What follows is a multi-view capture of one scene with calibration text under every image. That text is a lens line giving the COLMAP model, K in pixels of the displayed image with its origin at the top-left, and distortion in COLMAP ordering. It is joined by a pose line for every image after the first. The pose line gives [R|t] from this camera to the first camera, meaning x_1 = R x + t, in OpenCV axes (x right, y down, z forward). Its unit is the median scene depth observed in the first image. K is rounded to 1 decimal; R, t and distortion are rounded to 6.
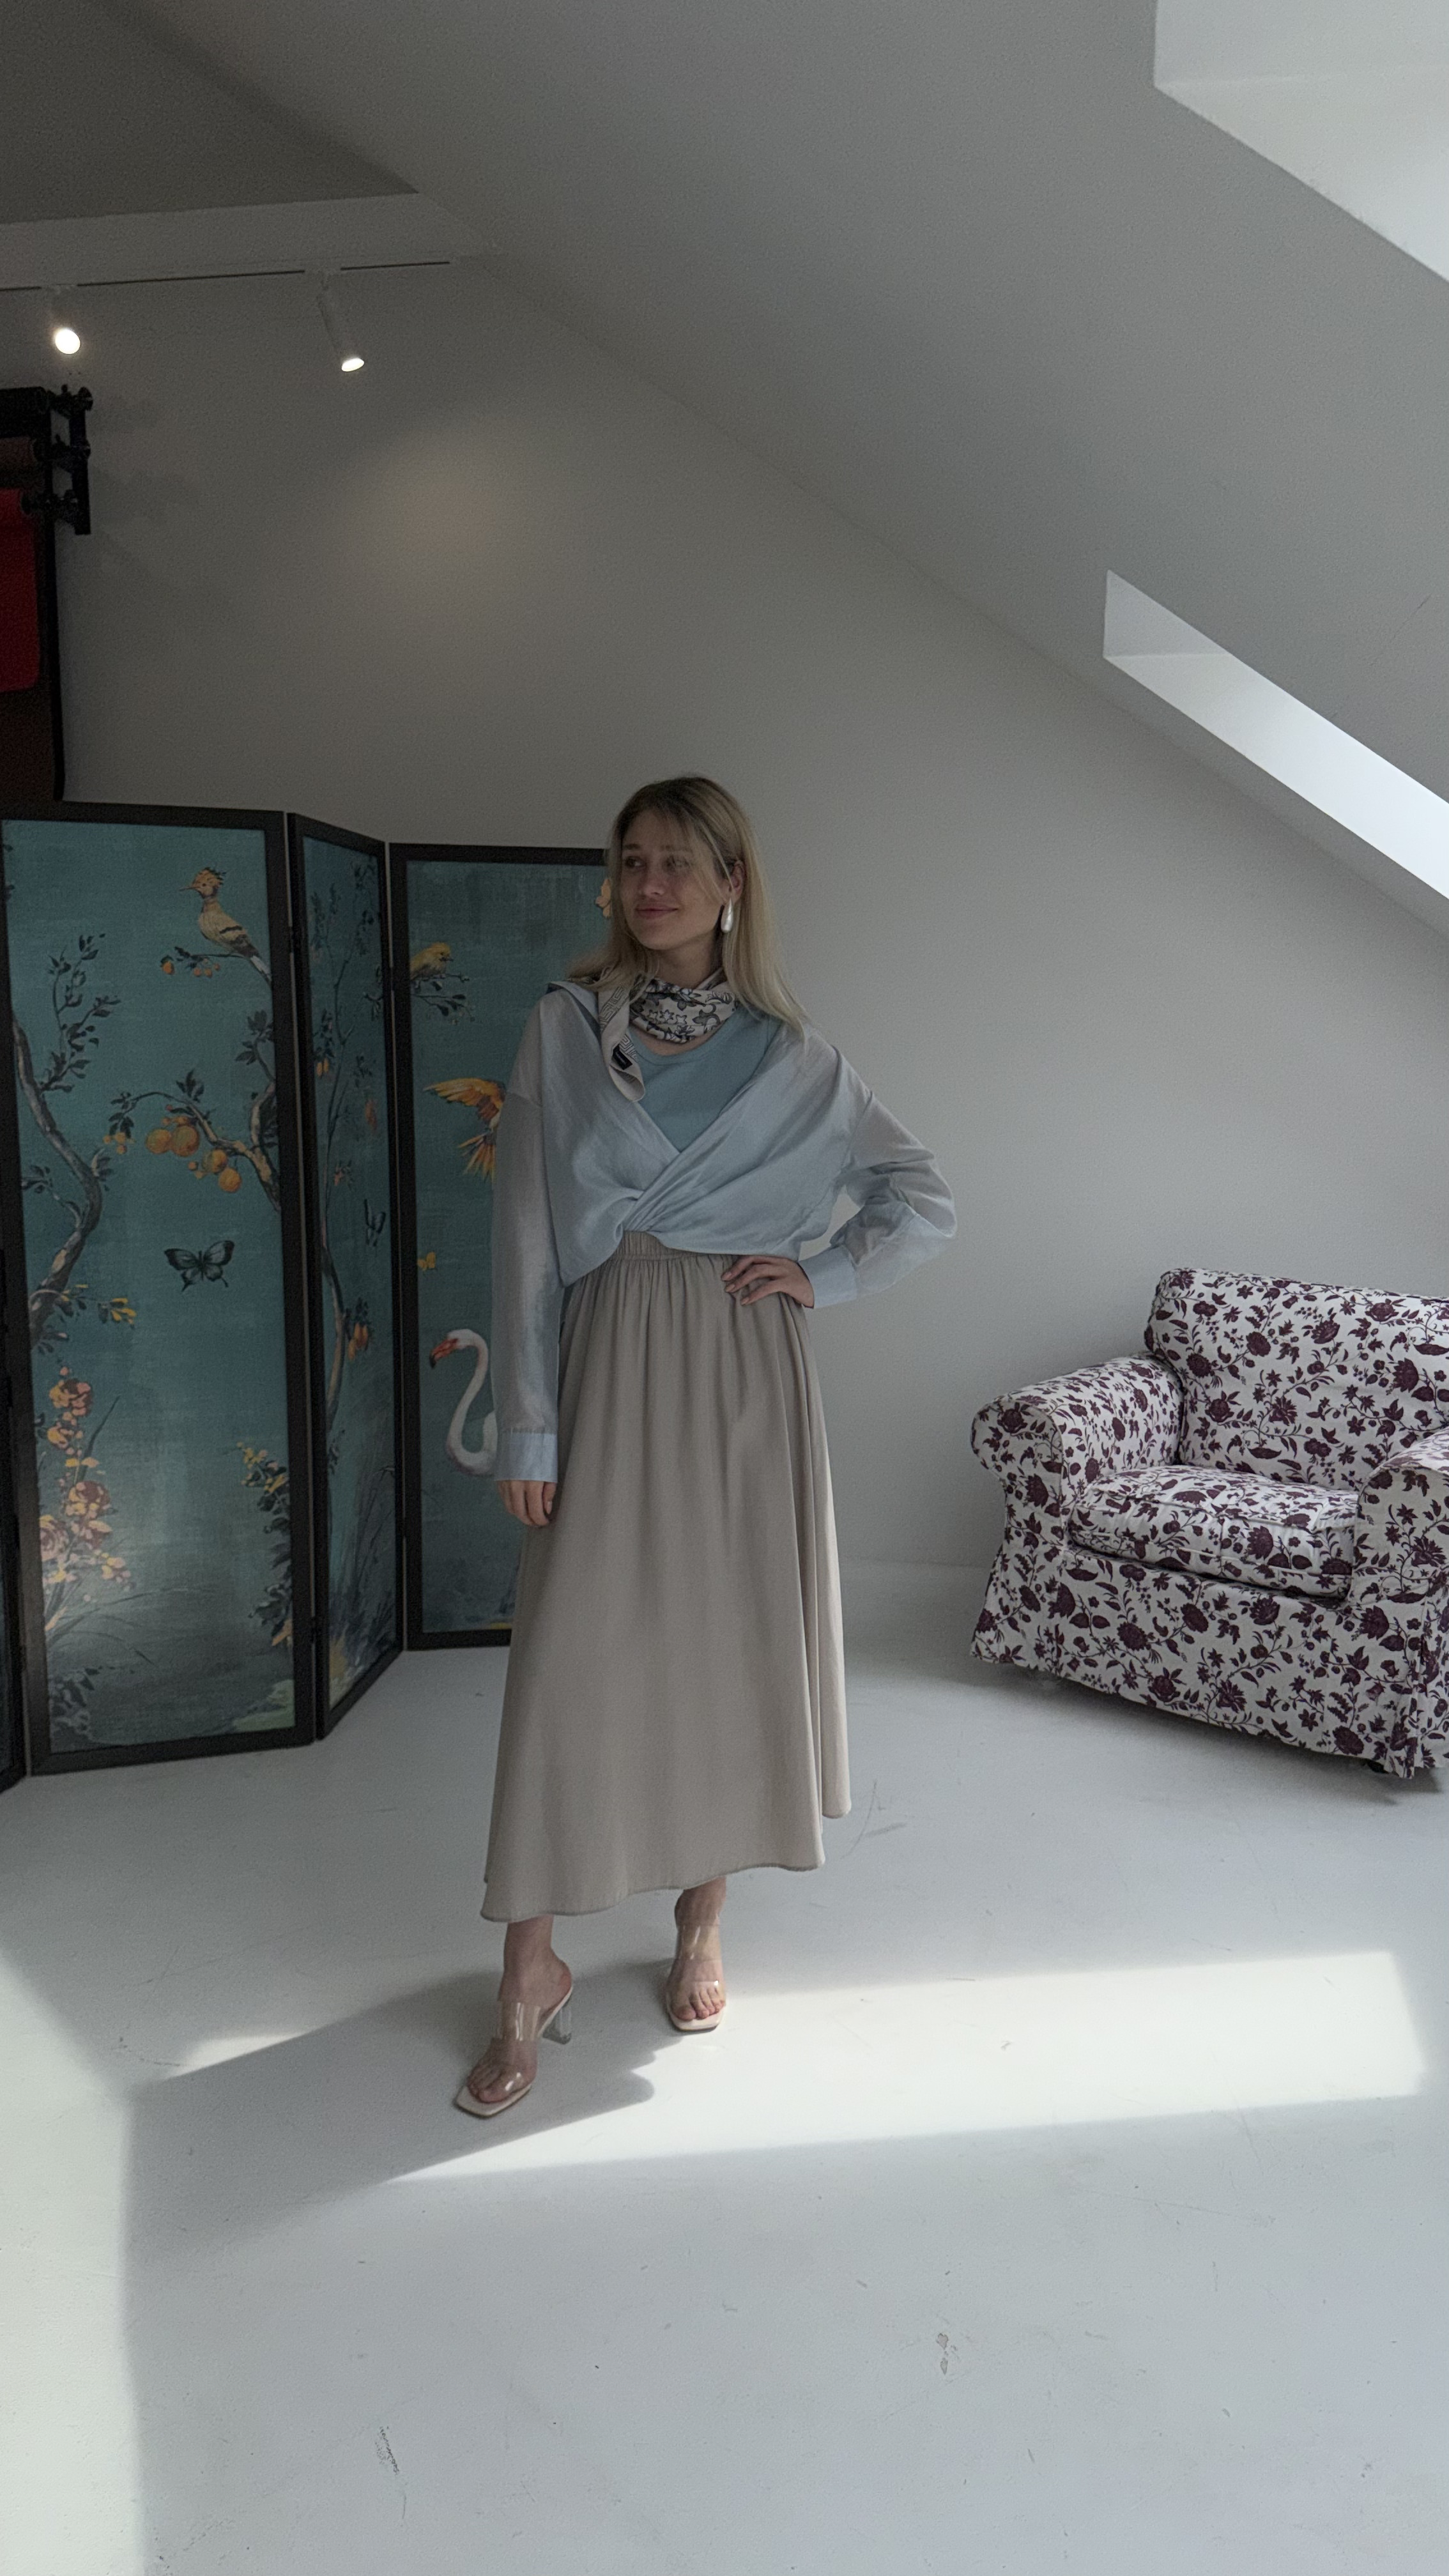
lens RADIAL K [[1811.0, 0, 754.2], [0, 1811.0, 1294.0], [0, 0, 1]] dist [0.200011, -0.476150]
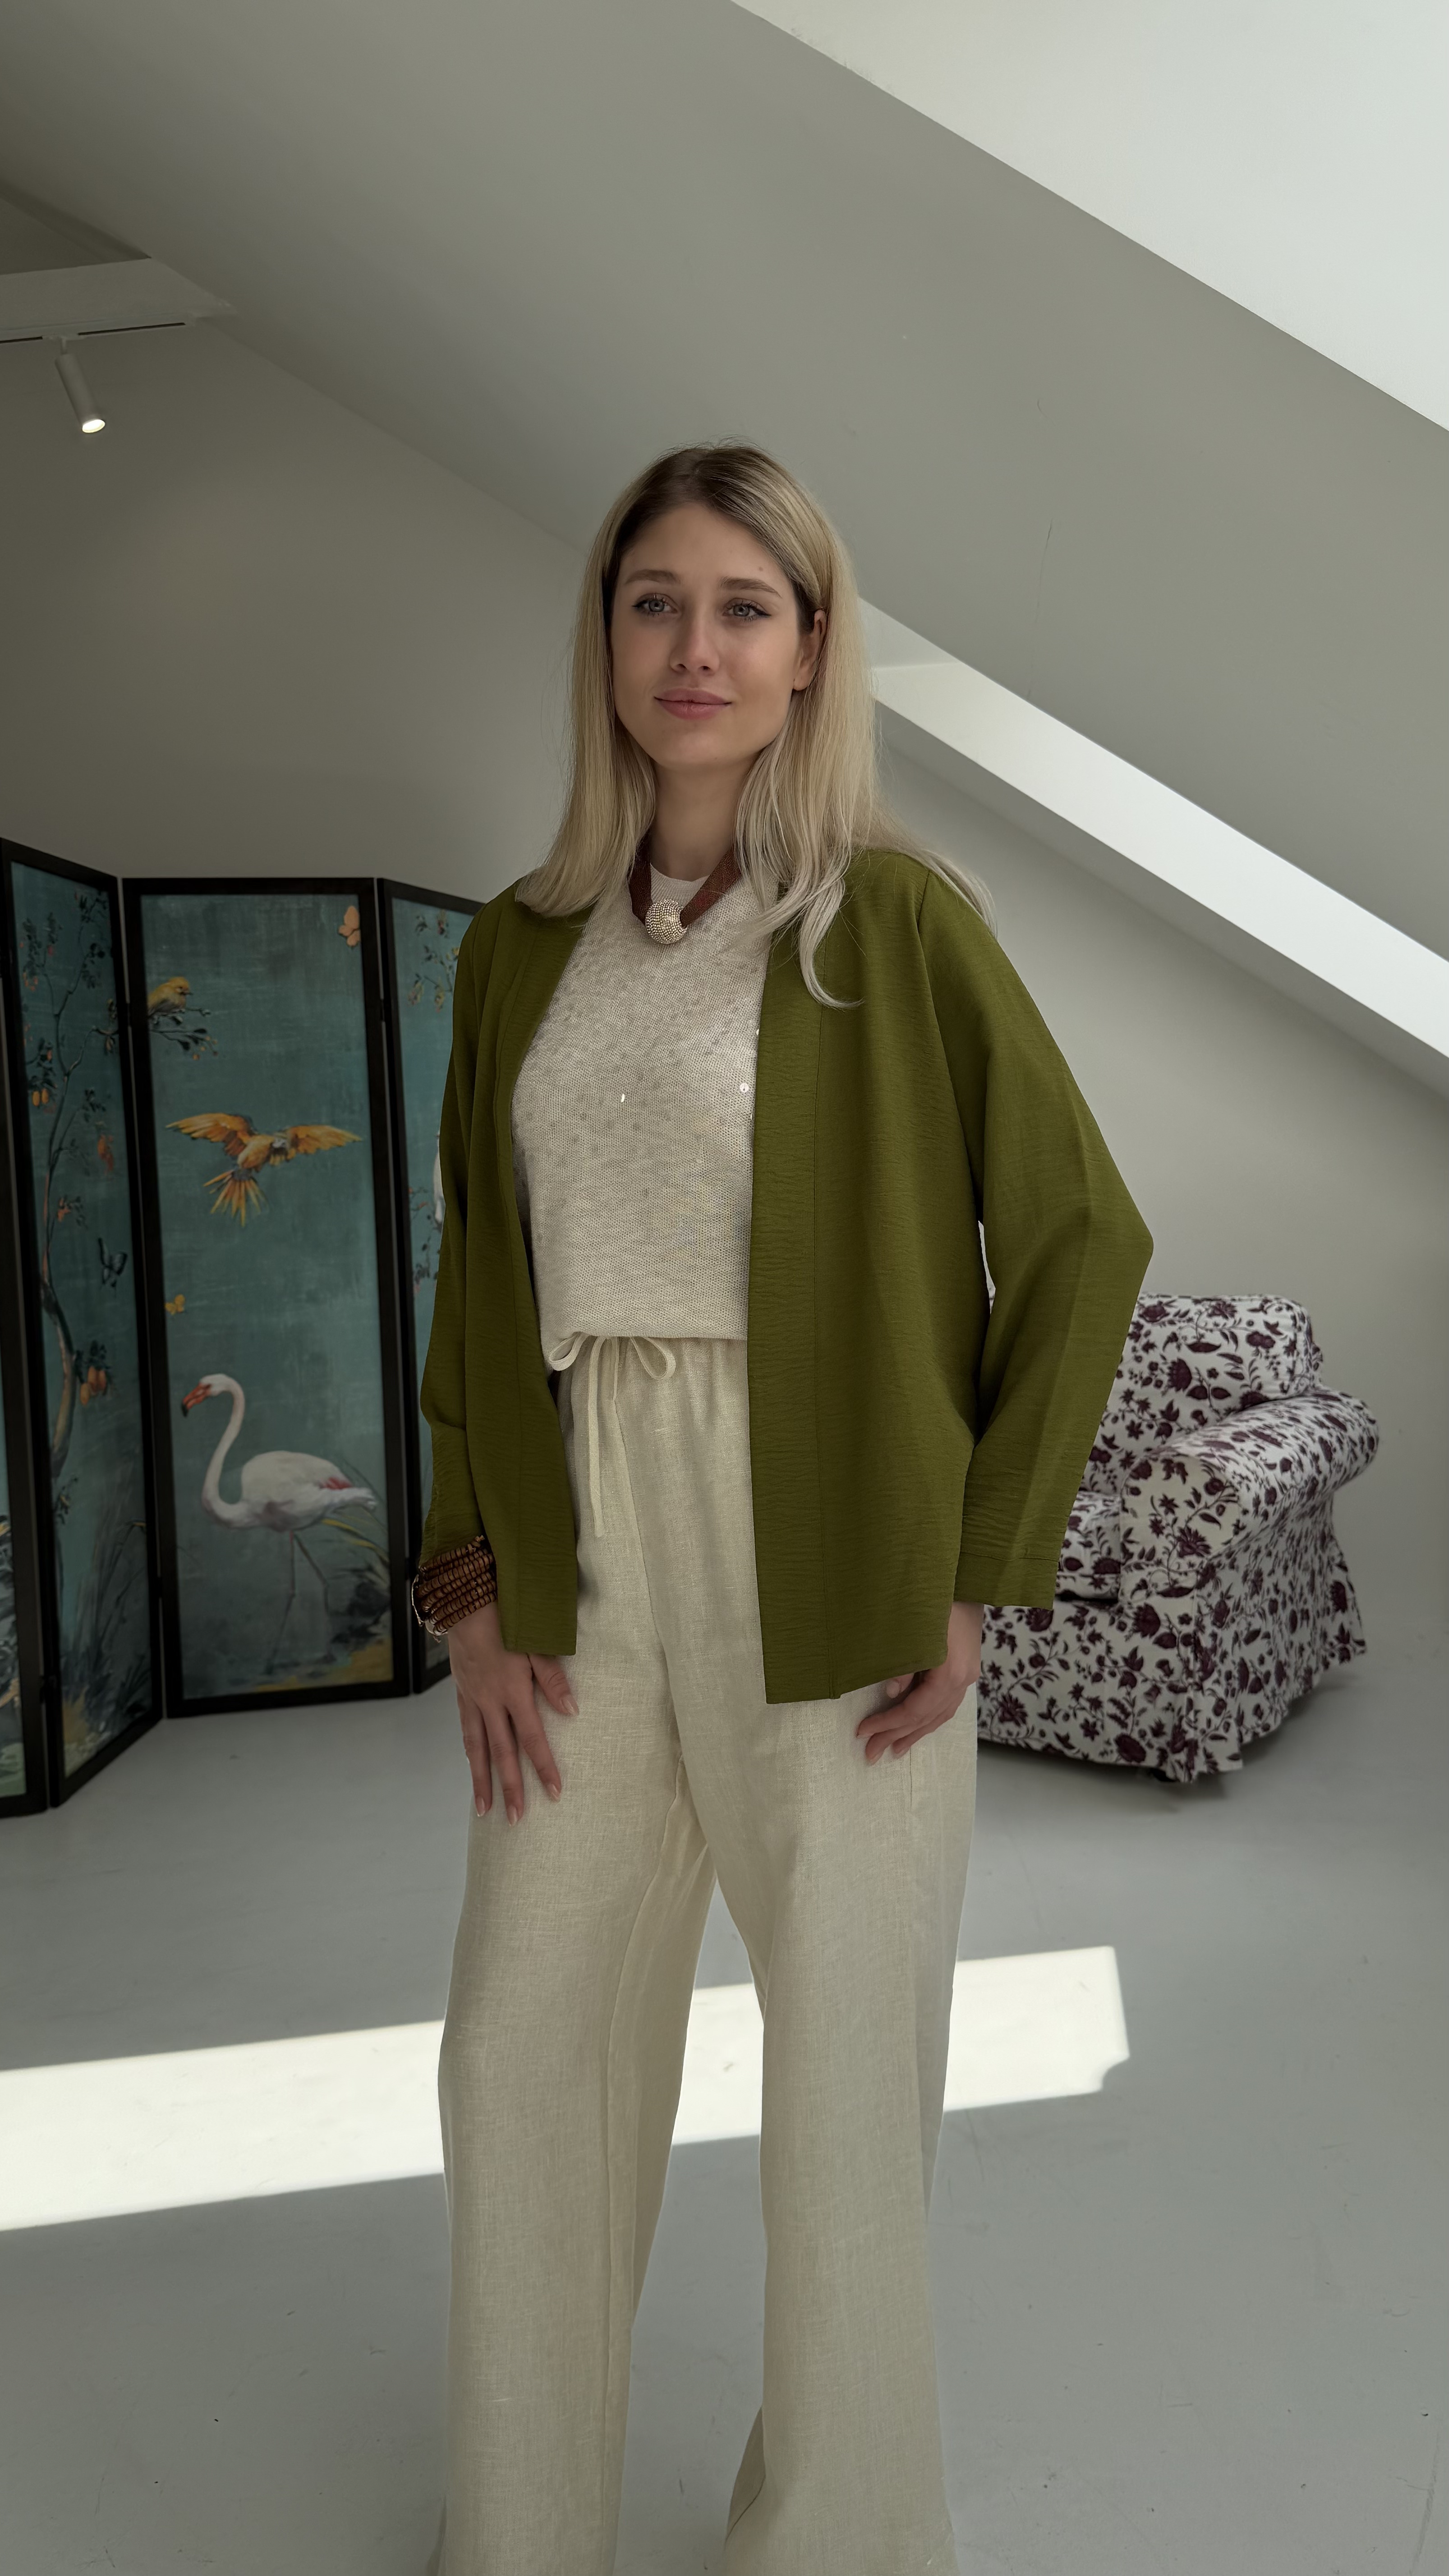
lens RADIAL K [[1815.5, 0, 711.8], [0, 1815.5, 1264.0], [0, 0, 1]] dist [0.206186, -0.488103]
pose [[0.998724, -0.042178, 0.027790, 0.083604], [0.044237, 0.995955, -0.078215, 0.053436], [-0.024379, 0.079344, 0.996549, 0.024479]]
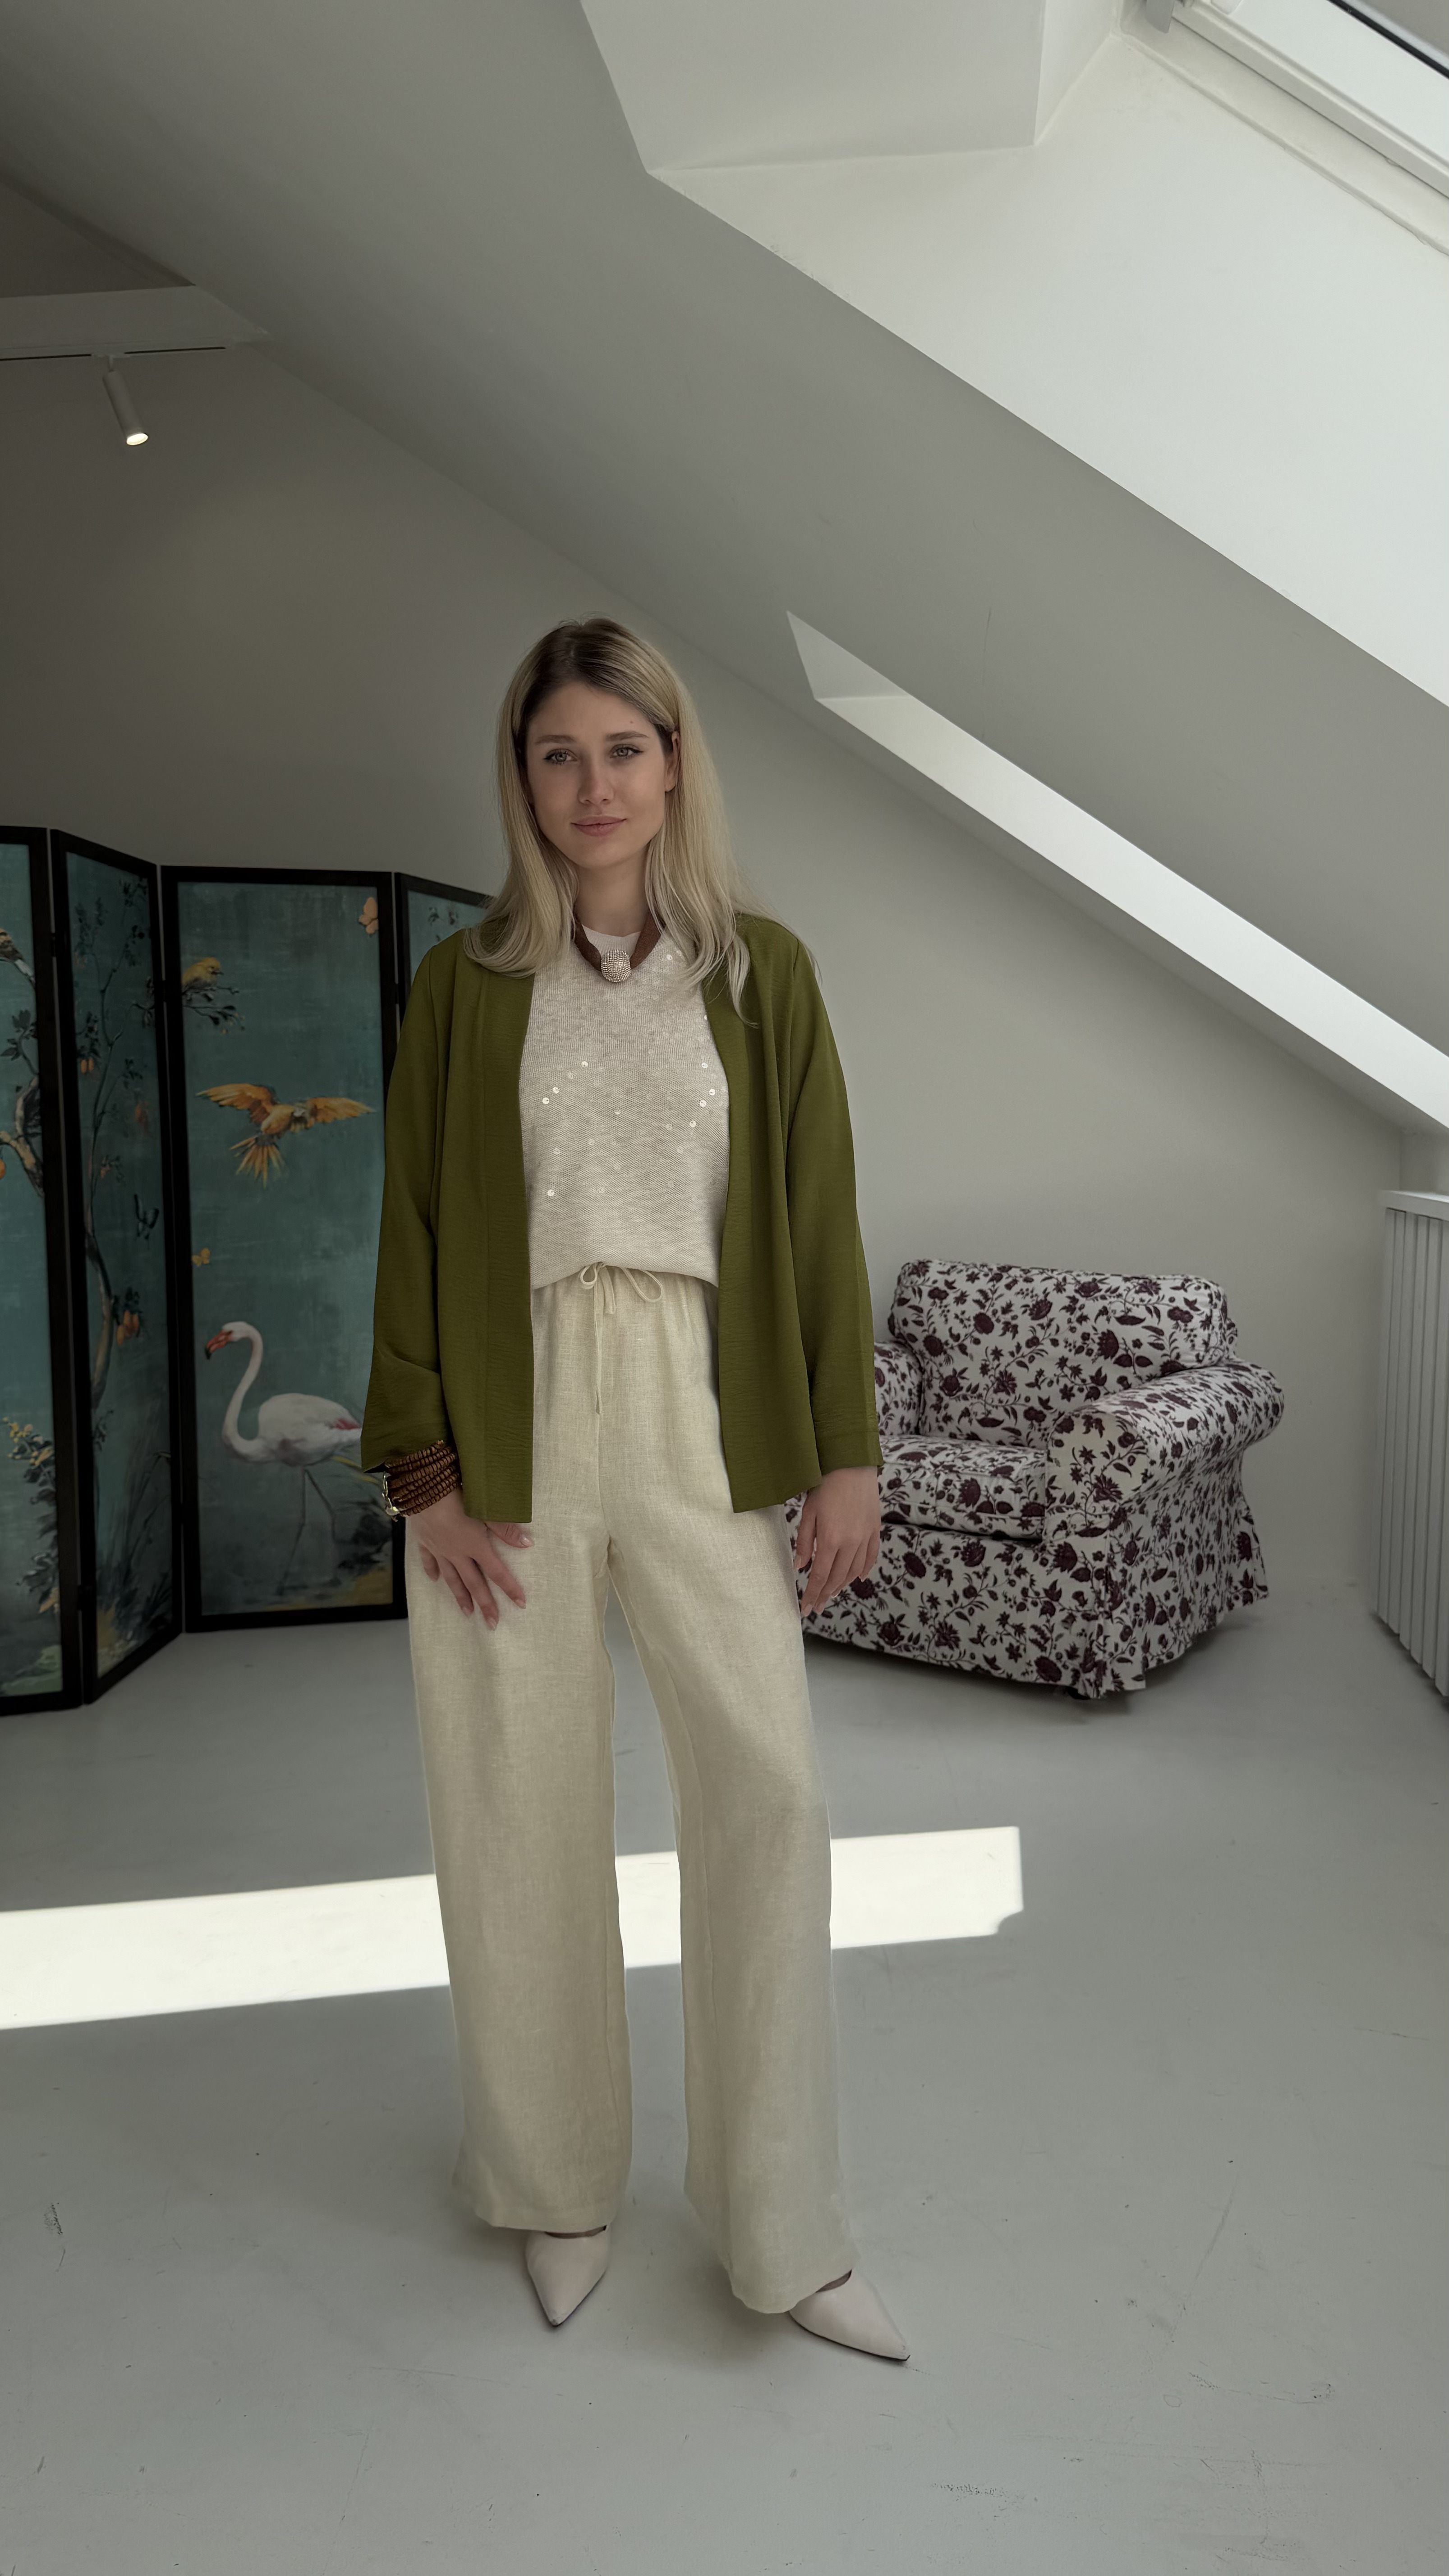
lens RADIAL K [[1823.7, 0, 743.9], [0, 1823.7, 1279.3], [0, 0, 1]] dist [0.203493, -0.487687]
pose [[0.998524, -0.016240, 0.051832, 0.084869], [0.019195, 0.998188, -0.057036, 0.067019], [-0.050812, 0.057947, 0.997026, -0.088884]]
